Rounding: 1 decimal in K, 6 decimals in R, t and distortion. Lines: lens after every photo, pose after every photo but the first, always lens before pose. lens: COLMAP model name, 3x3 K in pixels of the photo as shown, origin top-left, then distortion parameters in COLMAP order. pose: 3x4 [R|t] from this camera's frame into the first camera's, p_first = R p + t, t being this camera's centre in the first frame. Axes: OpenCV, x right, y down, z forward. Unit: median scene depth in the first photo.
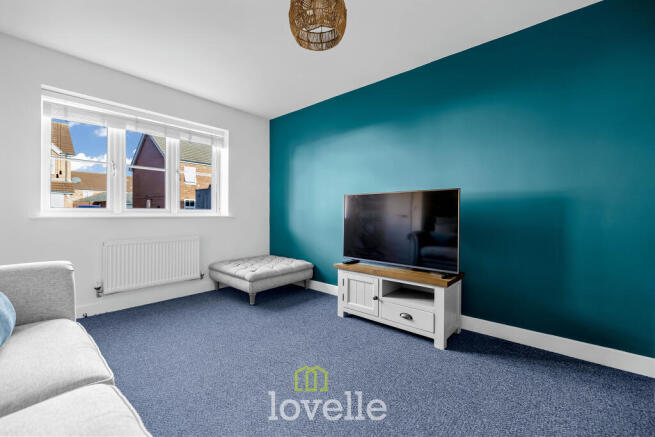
lens RADIAL K [[277.2, 0, 327.5], [0, 277.2, 218.5], [0, 0, 1]] dist [-0.000045, 0.000037]
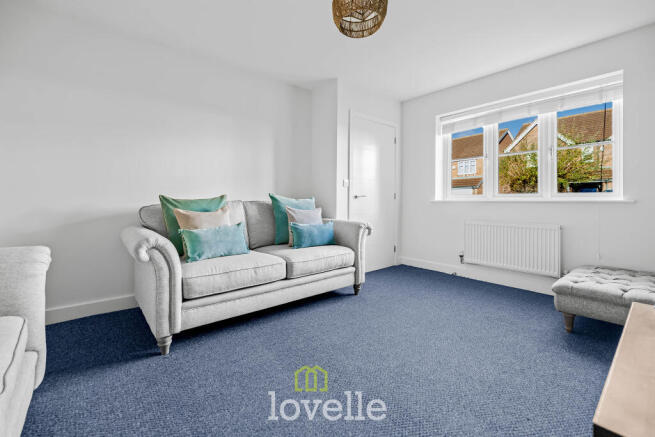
lens RADIAL K [[278.0, 0, 326.1], [0, 278.0, 207.8], [0, 0, 1]] dist [0.001988, 0.000212]
pose [[-0.145521, 0.025135, -0.989036, 0.483649], [-0.008426, 0.999609, 0.026644, -0.004126], [0.989319, 0.012210, -0.145252, 0.490997]]
